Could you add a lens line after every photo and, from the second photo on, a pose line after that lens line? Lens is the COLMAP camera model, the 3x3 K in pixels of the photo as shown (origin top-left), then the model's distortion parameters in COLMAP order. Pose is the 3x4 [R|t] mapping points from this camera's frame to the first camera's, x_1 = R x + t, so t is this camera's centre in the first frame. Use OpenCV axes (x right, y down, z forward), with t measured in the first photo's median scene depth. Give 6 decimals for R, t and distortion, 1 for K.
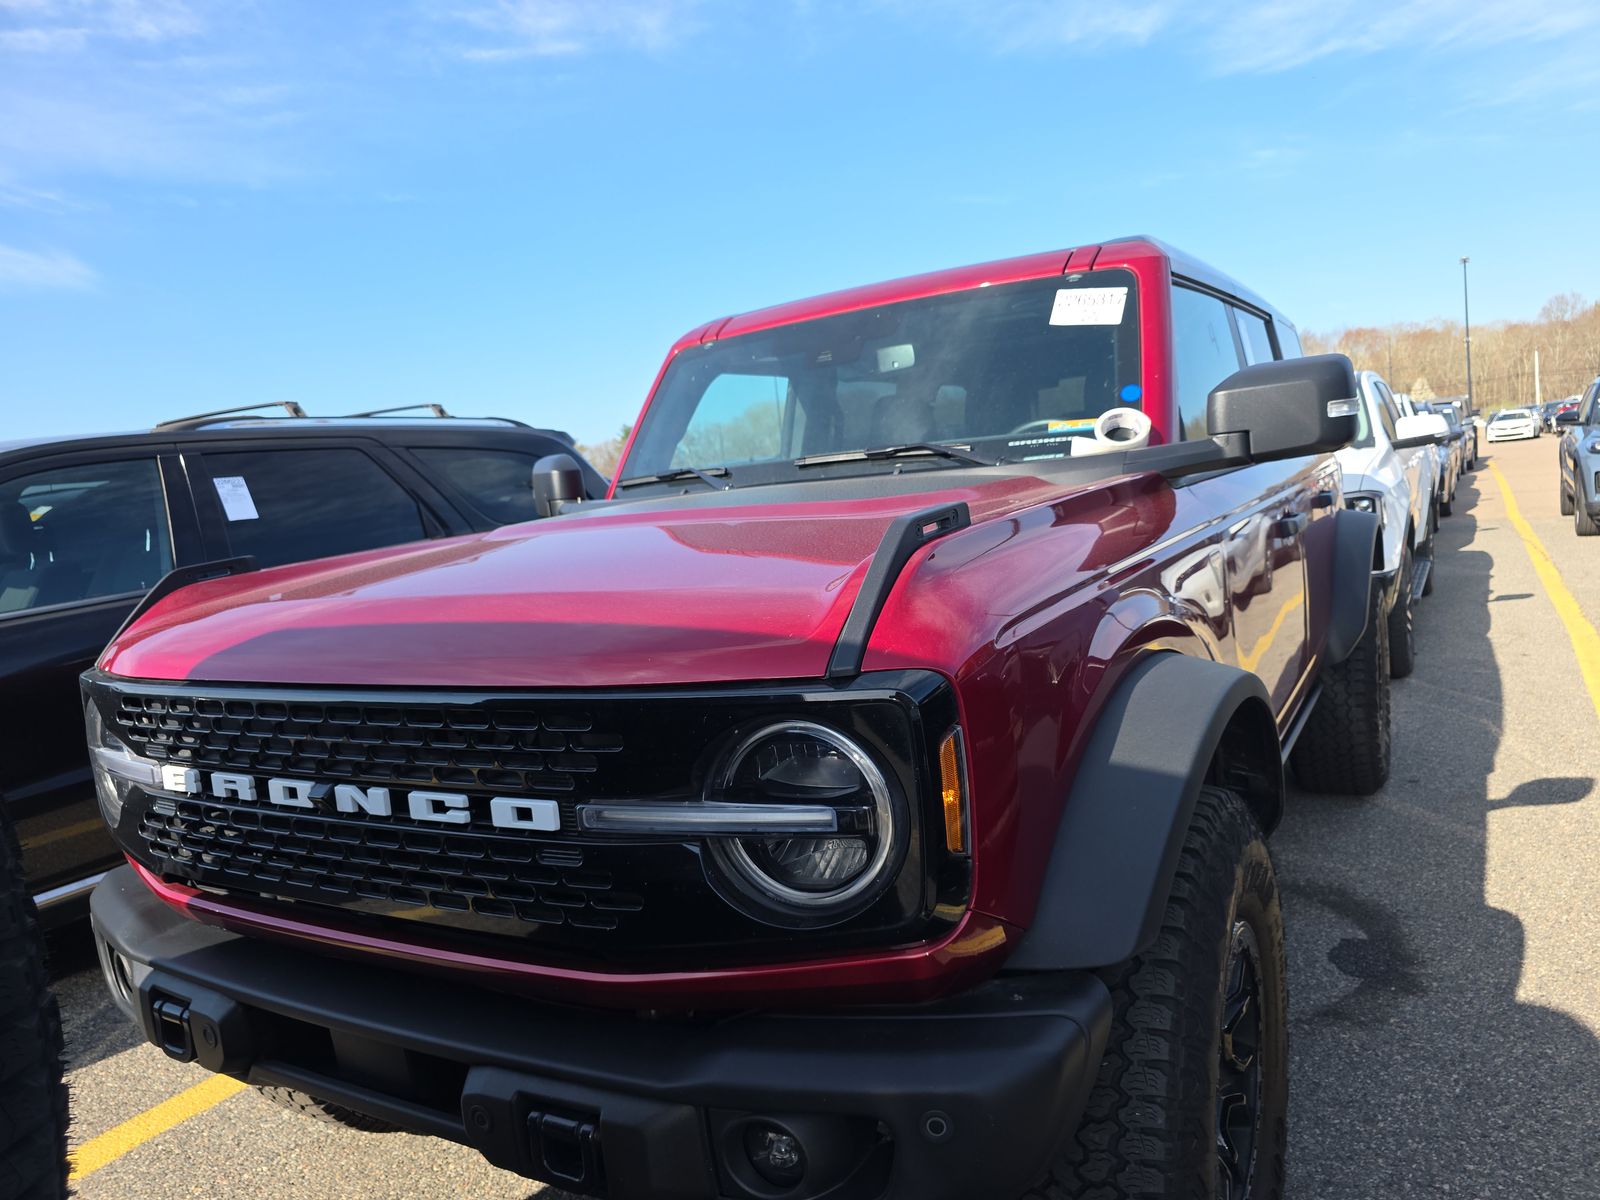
lens RADIAL K [[1105.0, 0, 810.2], [0, 1105.0, 596.2], [0, 0, 1]] dist [0.023854, -0.025221]
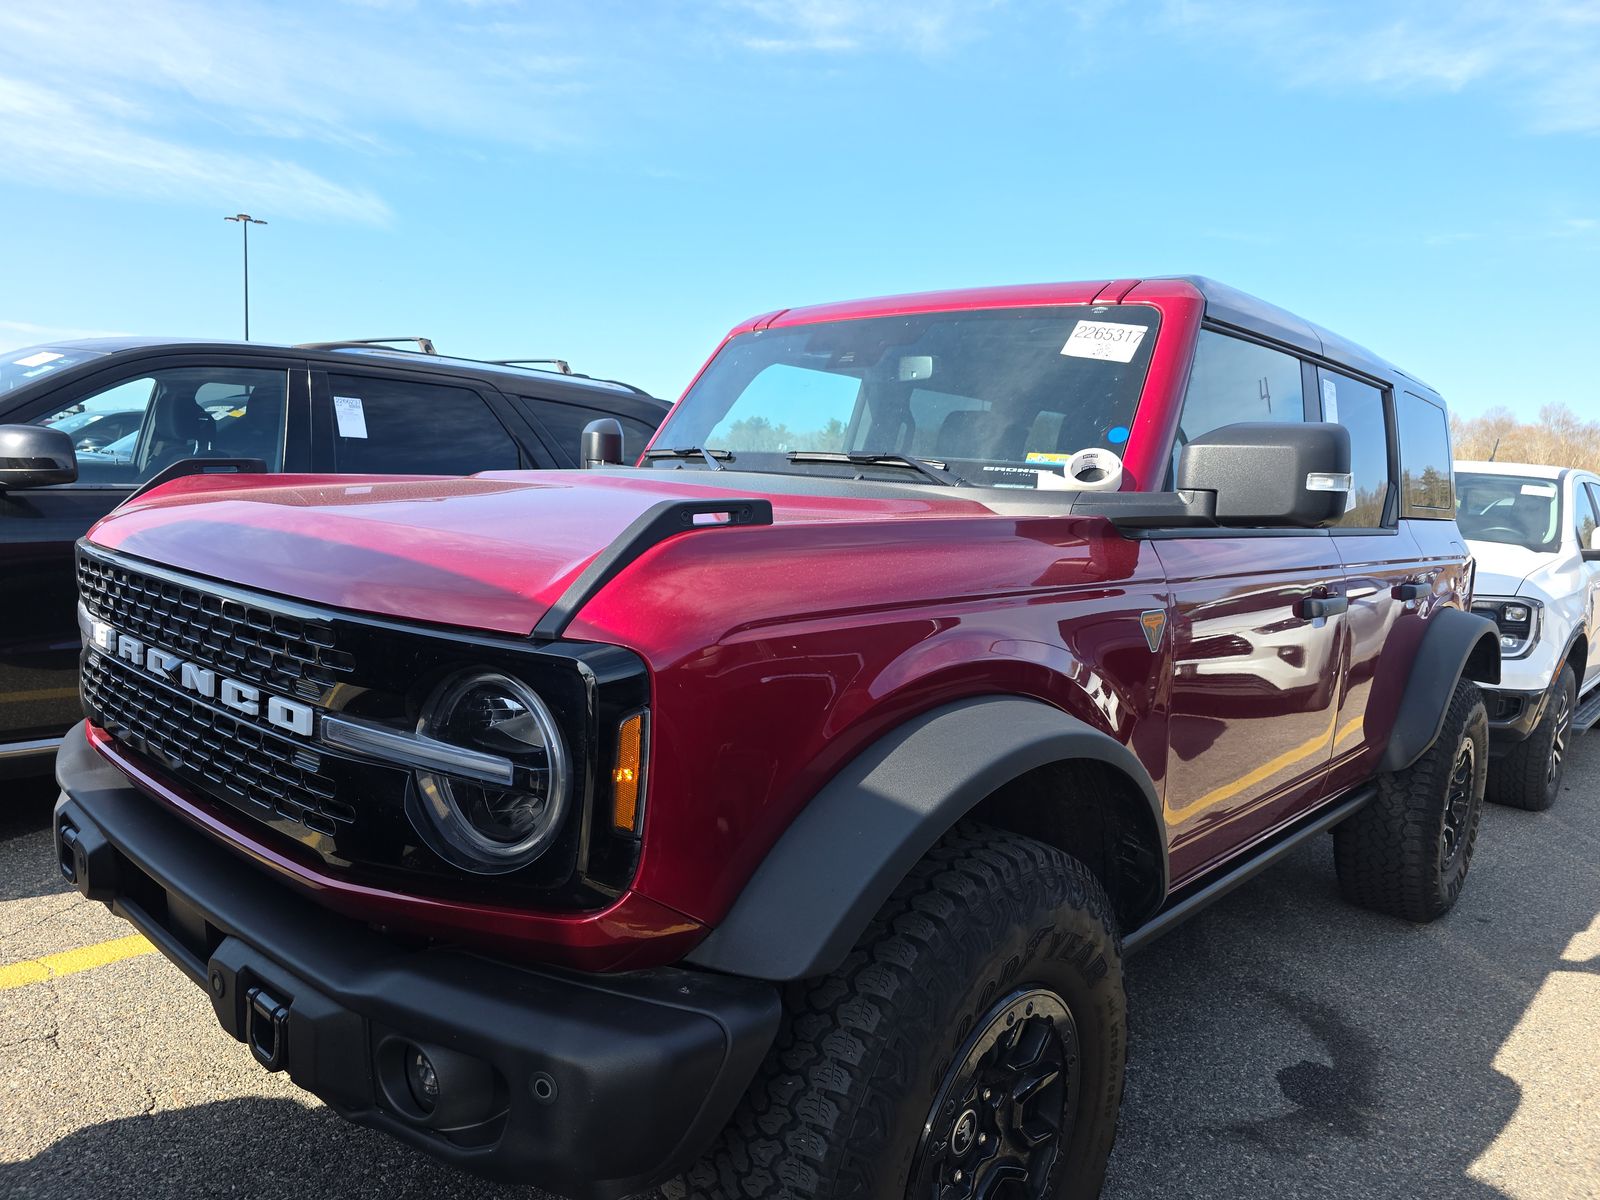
lens RADIAL K [[1105.0, 0, 835.9], [0, 1105.0, 602.6], [0, 0, 1]] dist [0.023854, -0.025221]
pose [[0.965878, 0.176042, -0.189970, 0.229886], [-0.176249, 0.984216, 0.015940, -0.011917], [0.189777, 0.018086, 0.981661, 0.018680]]
